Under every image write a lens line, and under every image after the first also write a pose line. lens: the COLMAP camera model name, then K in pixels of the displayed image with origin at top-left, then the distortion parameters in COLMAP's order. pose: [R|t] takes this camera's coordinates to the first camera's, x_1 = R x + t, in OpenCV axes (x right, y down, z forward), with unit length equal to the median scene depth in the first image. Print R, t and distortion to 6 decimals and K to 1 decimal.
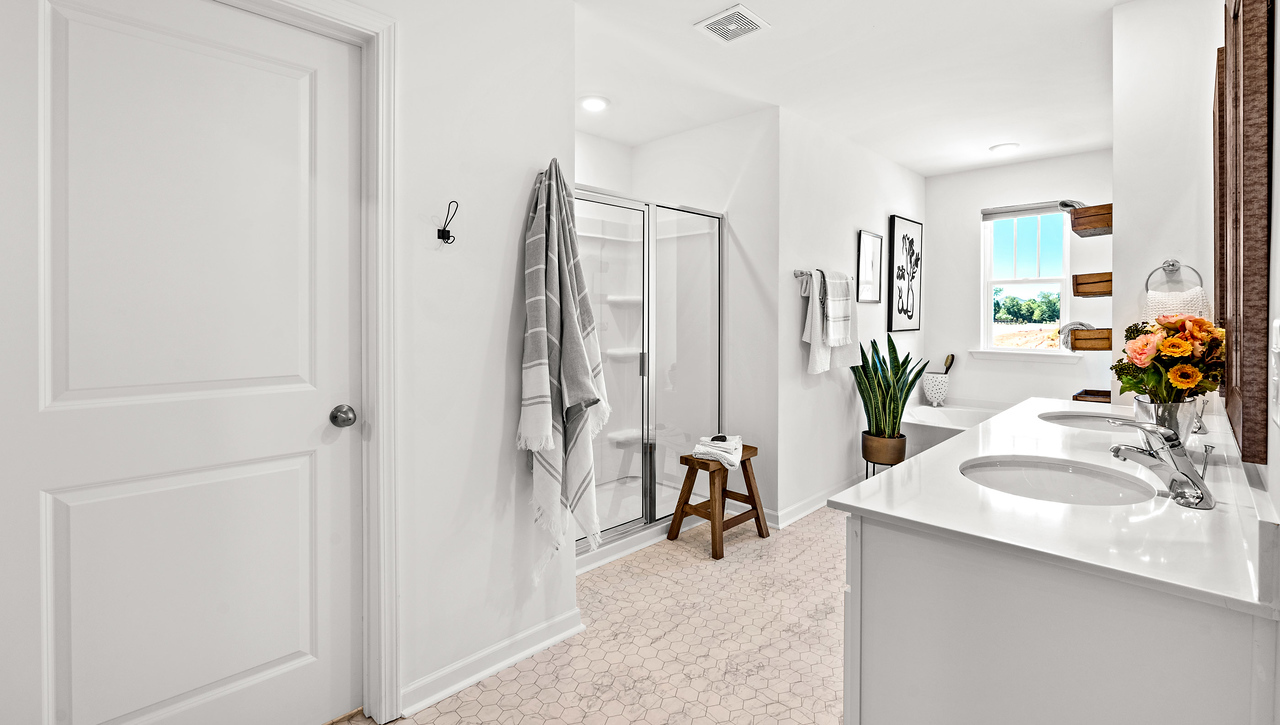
lens RADIAL K [[561.3, 0, 645.7], [0, 561.3, 314.6], [0, 0, 1]] dist [-0.001927, 0.000134]
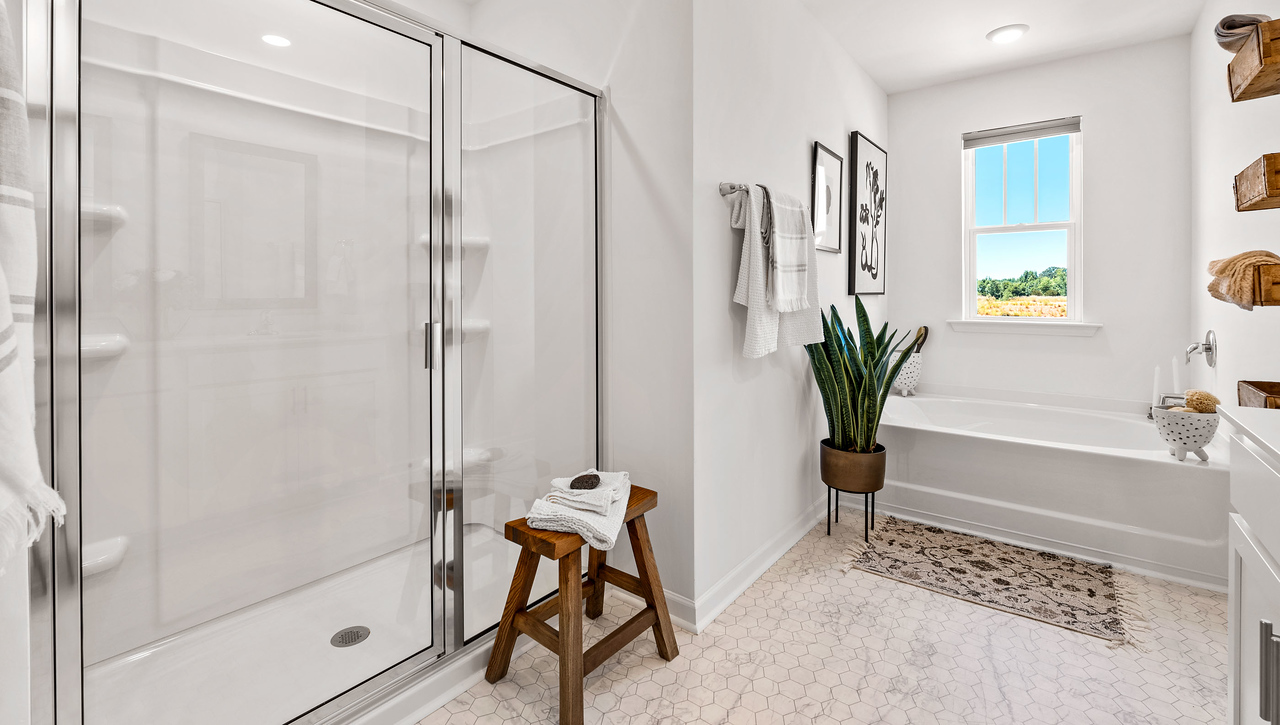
lens RADIAL K [[555.6, 0, 640.0], [0, 555.6, 299.3], [0, 0, 1]] dist [-0.001299, -0.000315]
pose [[0.993442, -0.007014, 0.114118, 0.110024], [0.006316, 0.999959, 0.006477, 0.037784], [-0.114159, -0.005713, 0.993446, 0.414830]]
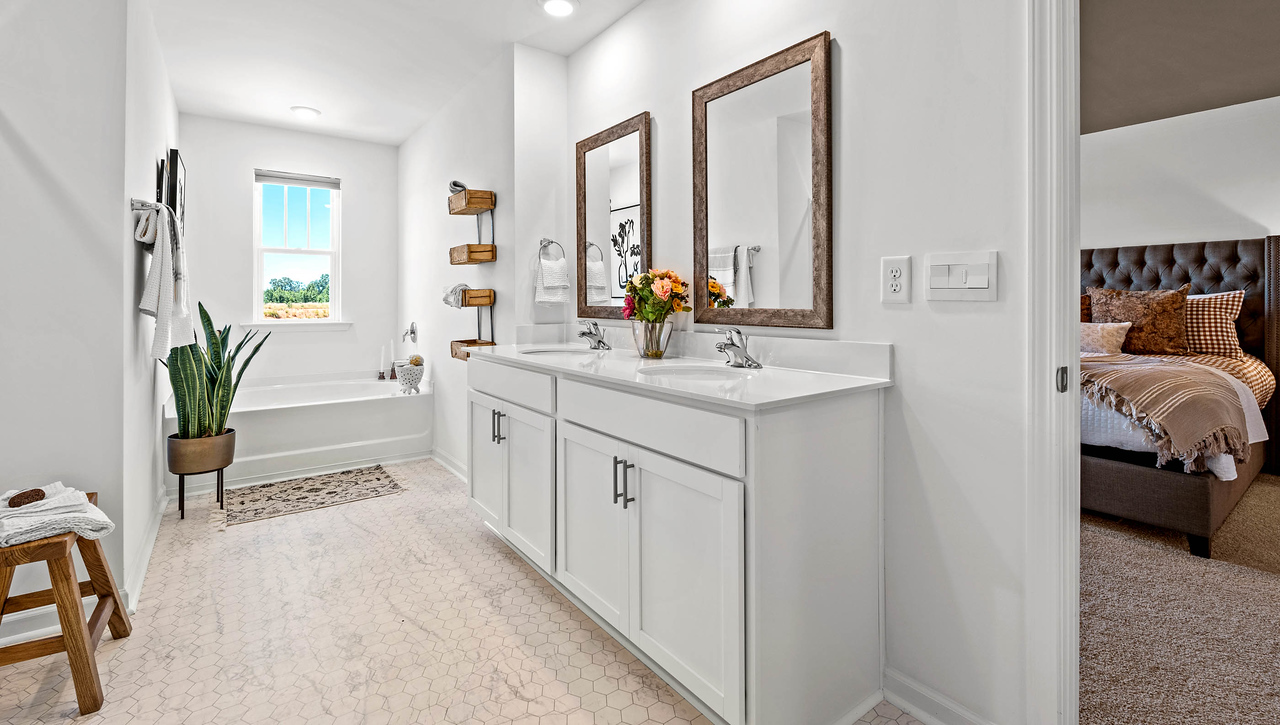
lens RADIAL K [[555.6, 0, 640.0], [0, 555.6, 299.3], [0, 0, 1]] dist [-0.001299, -0.000315]
pose [[0.158154, -0.001453, 0.987413, -0.253191], [0.002362, 0.999997, 0.001094, 0.034631], [-0.987412, 0.002159, 0.158157, 0.323338]]
